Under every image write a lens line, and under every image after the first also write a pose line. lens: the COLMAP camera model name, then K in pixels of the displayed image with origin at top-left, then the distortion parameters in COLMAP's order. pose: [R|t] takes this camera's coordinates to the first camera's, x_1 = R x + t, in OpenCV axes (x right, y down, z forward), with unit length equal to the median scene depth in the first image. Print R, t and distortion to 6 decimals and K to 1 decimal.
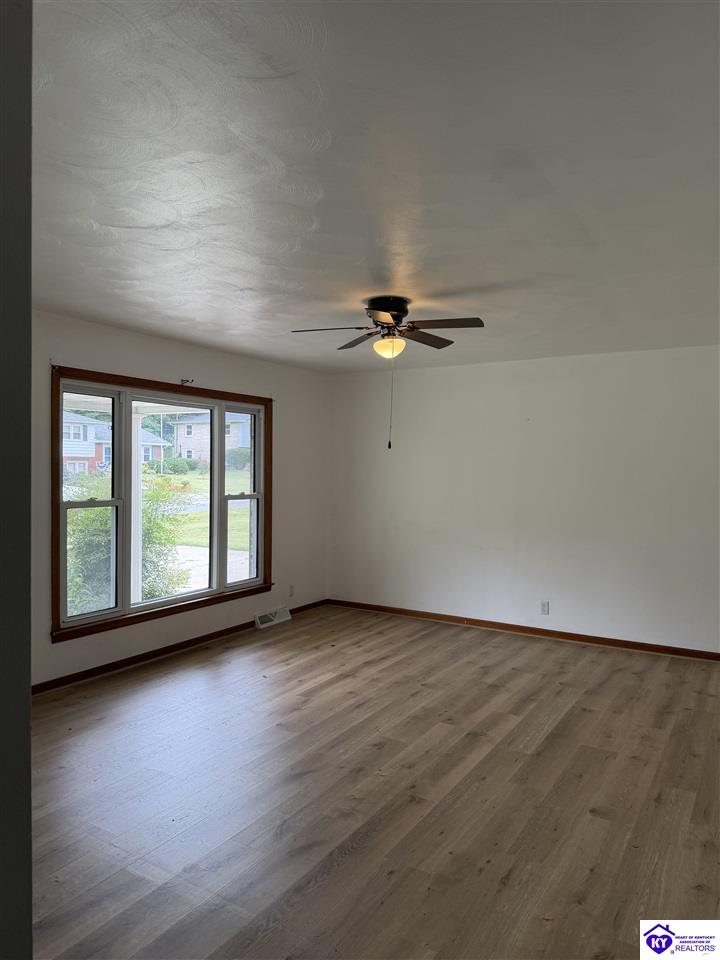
lens RADIAL K [[670.8, 0, 362.3], [0, 670.8, 478.8], [0, 0, 1]] dist [0.080417, -0.089607]
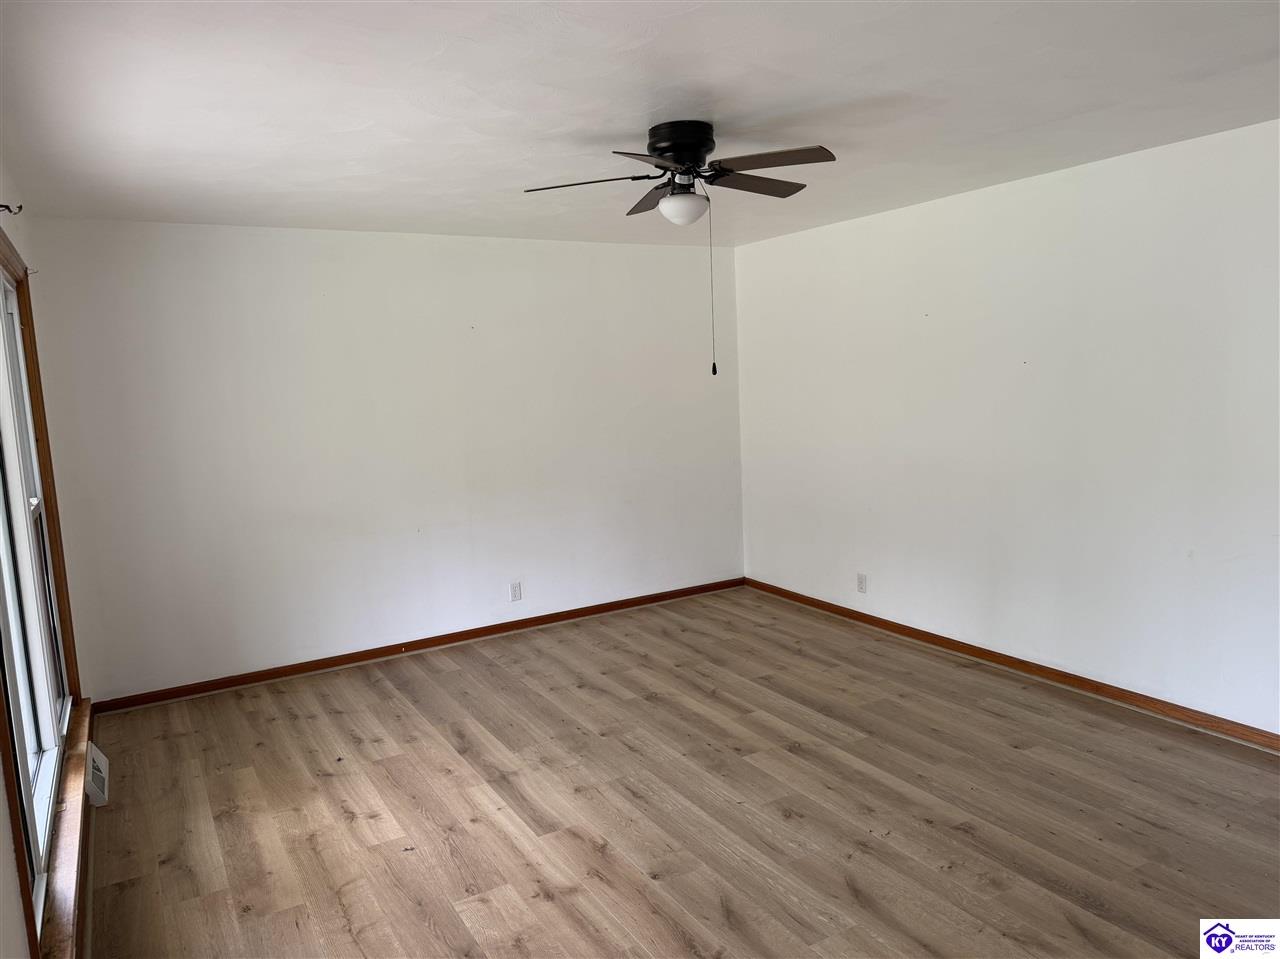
lens RADIAL K [[894.4, 0, 644.1], [0, 894.4, 471.4], [0, 0, 1]] dist [0.080417, -0.089607]
pose [[0.471796, -0.130992, 0.871923, -0.672334], [0.063679, 0.991382, 0.114483, -0.050820], [-0.879405, 0.001510, 0.476072, 0.593571]]
